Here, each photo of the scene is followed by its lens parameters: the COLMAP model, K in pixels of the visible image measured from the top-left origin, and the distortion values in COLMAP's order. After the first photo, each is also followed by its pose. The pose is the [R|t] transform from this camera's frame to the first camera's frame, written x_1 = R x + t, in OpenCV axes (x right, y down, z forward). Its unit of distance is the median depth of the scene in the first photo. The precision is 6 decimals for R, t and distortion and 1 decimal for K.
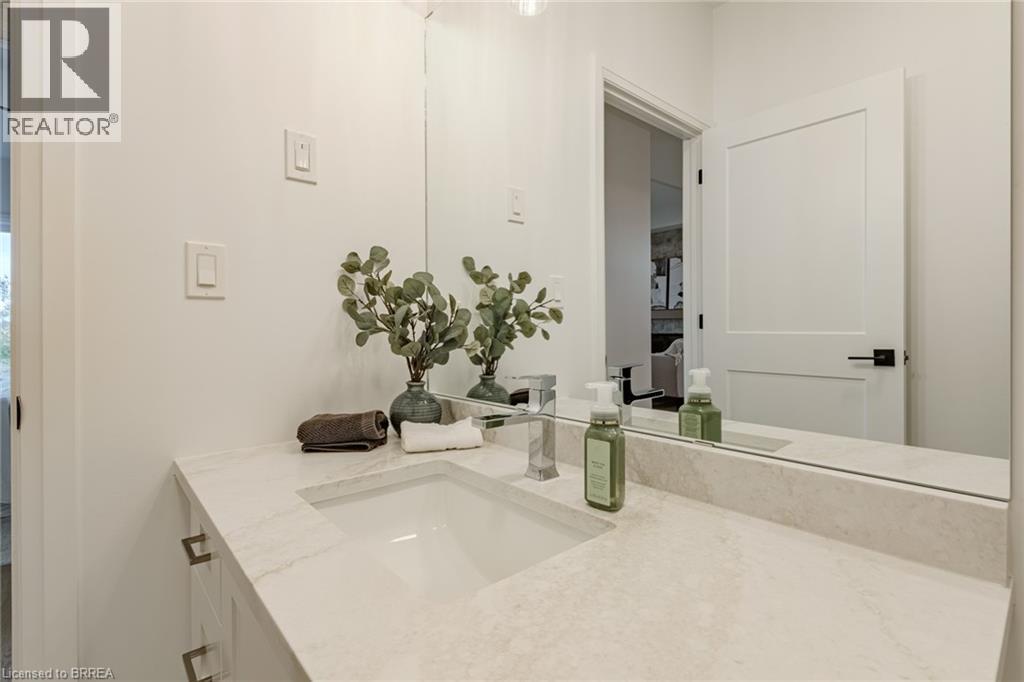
lens RADIAL K [[455.8, 0, 523.9], [0, 455.8, 337.1], [0, 0, 1]] dist [0.003197, -0.000303]
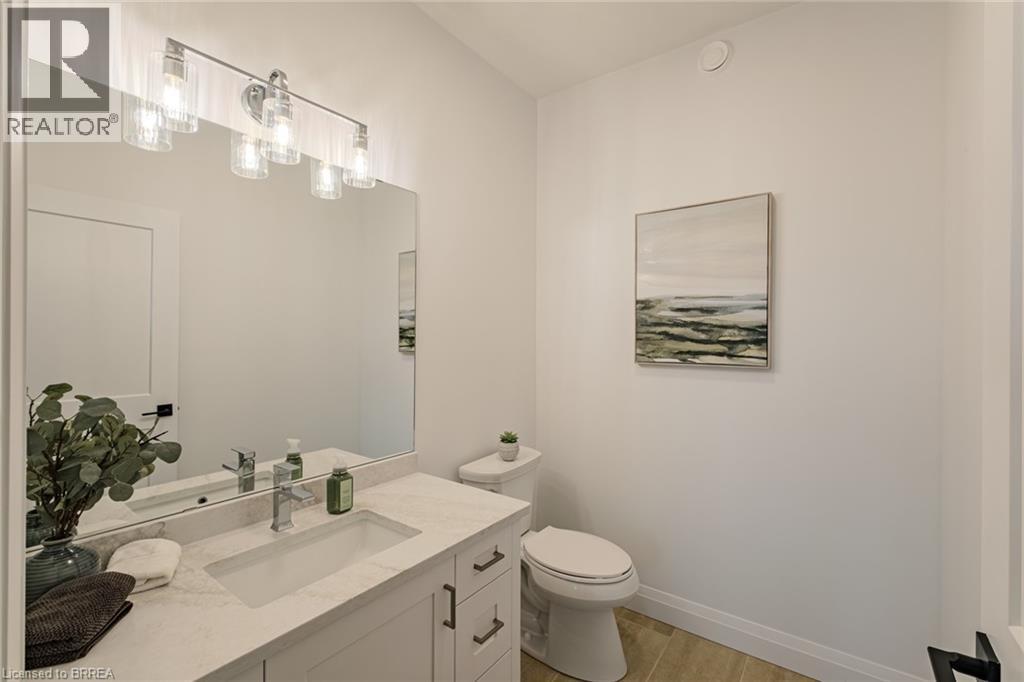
lens RADIAL K [[455.8, 0, 523.9], [0, 455.8, 337.1], [0, 0, 1]] dist [0.003197, -0.000303]
pose [[-0.232993, 0.004376, 0.972469, -1.591514], [0.000719, 0.999990, -0.004328, -0.333556], [-0.972478, -0.000309, -0.232994, 0.492294]]
